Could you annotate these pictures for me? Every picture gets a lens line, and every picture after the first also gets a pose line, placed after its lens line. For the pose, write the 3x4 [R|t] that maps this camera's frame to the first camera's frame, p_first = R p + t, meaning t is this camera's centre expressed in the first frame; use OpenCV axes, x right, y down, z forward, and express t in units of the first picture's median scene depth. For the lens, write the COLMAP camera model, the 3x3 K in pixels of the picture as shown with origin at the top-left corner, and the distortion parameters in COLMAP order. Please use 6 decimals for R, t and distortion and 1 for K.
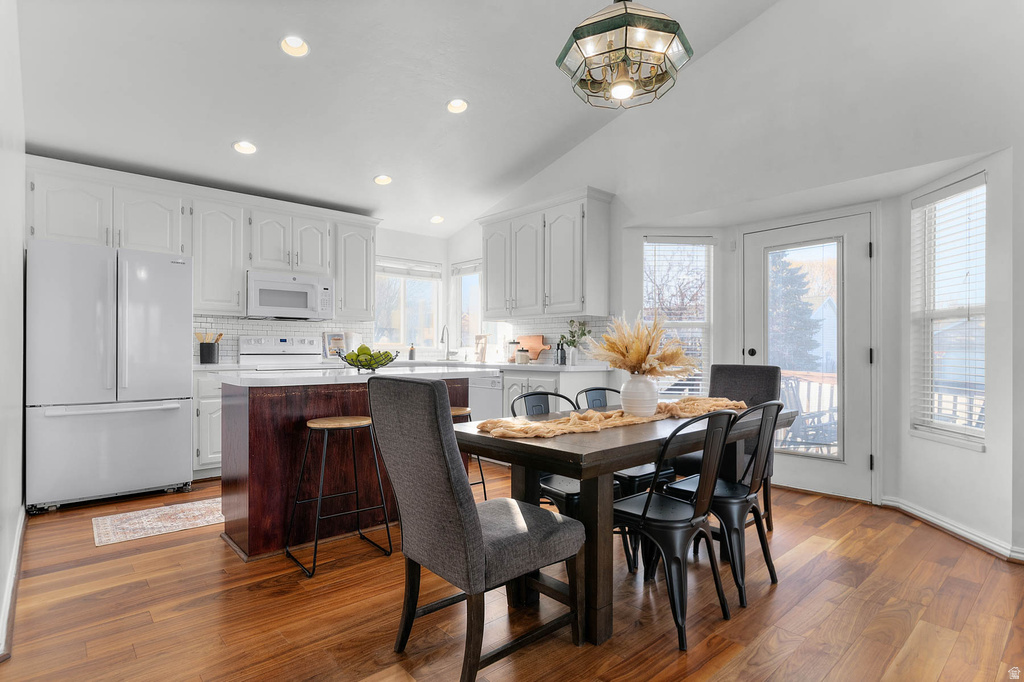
lens RADIAL K [[515.2, 0, 519.6], [0, 515.2, 346.6], [0, 0, 1]] dist [-0.003194, 0.001572]
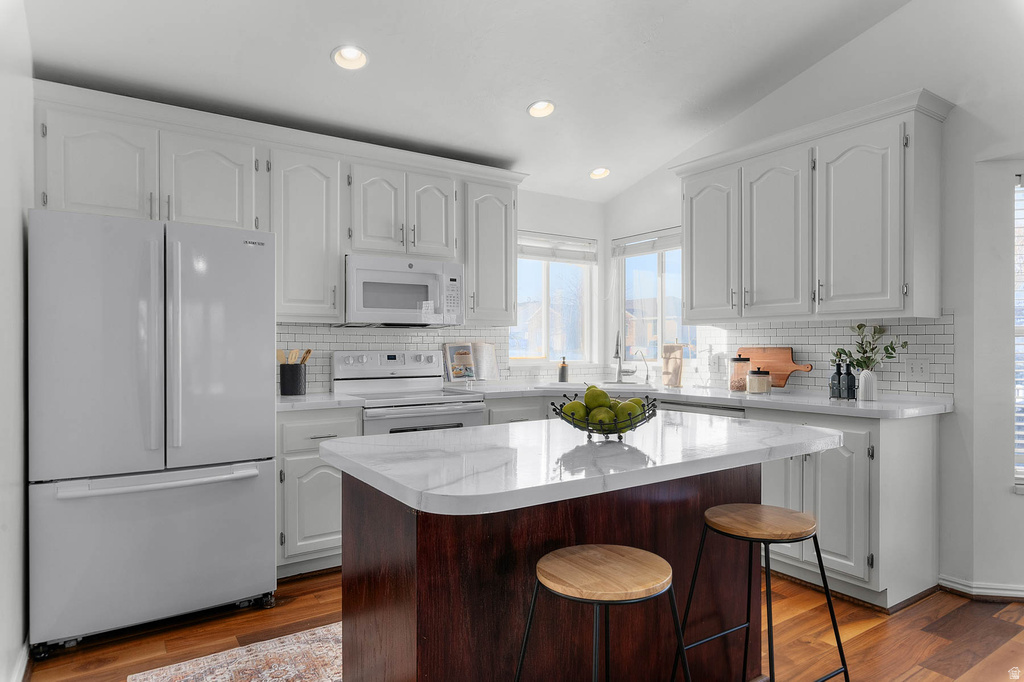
lens RADIAL K [[598.1, 0, 517.8], [0, 598.1, 343.6], [0, 0, 1]] dist [0.003349, 0.000577]
pose [[0.990063, -0.004959, -0.140534, -0.202207], [0.005238, 0.999985, 0.001614, -0.033282], [0.140524, -0.002334, 0.990075, 0.268161]]
